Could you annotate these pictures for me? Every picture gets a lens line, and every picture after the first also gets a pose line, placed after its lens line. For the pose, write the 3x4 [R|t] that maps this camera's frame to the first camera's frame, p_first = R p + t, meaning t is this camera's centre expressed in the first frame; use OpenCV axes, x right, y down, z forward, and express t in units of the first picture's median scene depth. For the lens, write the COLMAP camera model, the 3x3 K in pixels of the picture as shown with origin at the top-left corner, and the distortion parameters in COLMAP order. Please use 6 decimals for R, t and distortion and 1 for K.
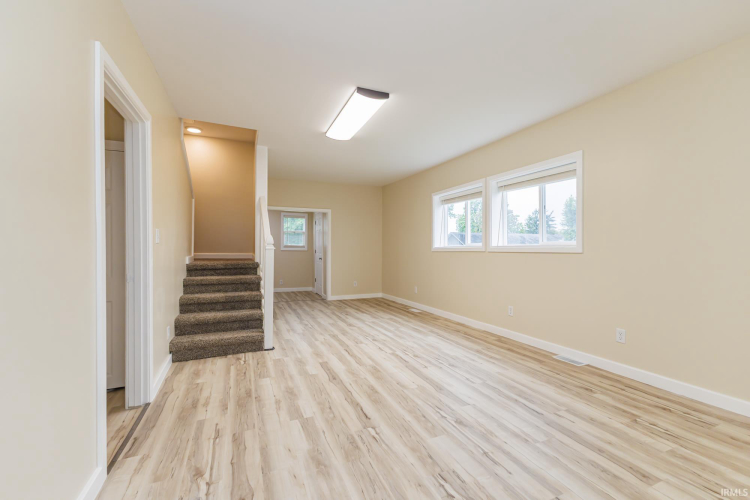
lens RADIAL K [[327.8, 0, 369.8], [0, 327.8, 250.8], [0, 0, 1]] dist [0.020941, -0.002878]
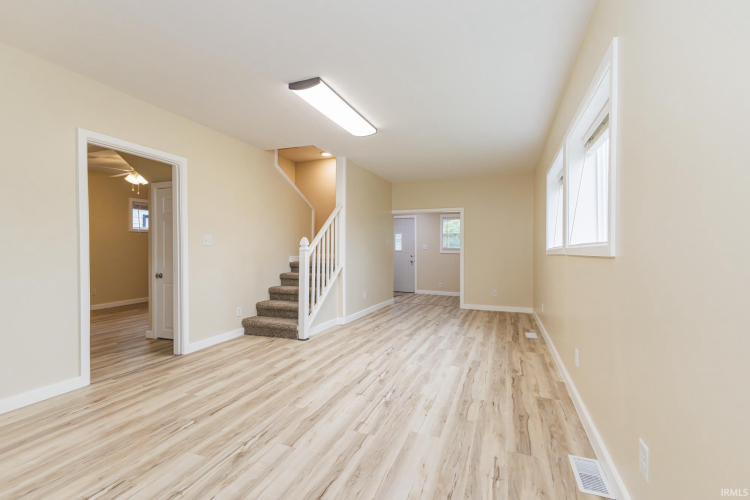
lens RADIAL K [[327.8, 0, 364.7], [0, 327.8, 241.6], [0, 0, 1]] dist [0.020941, -0.002878]
pose [[0.704878, -0.024387, -0.708910, 0.794441], [-0.006302, 0.999154, -0.040638, 0.018551], [0.709301, 0.033112, 0.704128, 0.461009]]
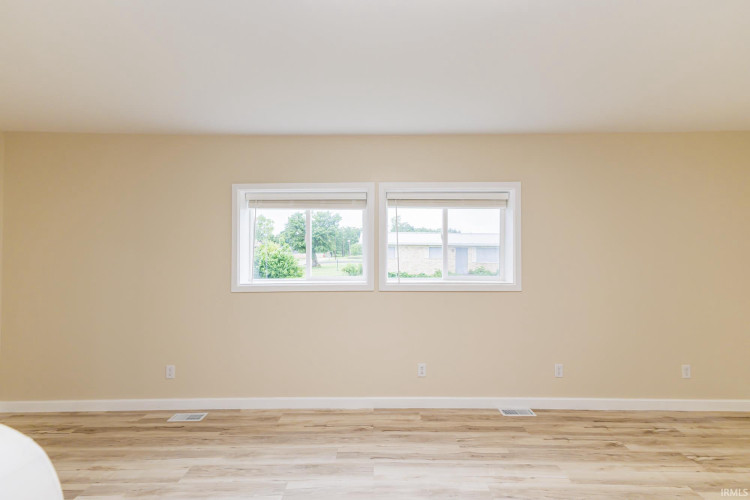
lens RADIAL K [[327.8, 0, 367.6], [0, 327.8, 260.8], [0, 0, 1]] dist [0.020941, -0.002878]
pose [[0.380799, -0.016737, 0.924506, -0.416439], [0.007921, 0.999859, 0.014839, -0.108007], [-0.924624, 0.001672, 0.380878, 1.134812]]
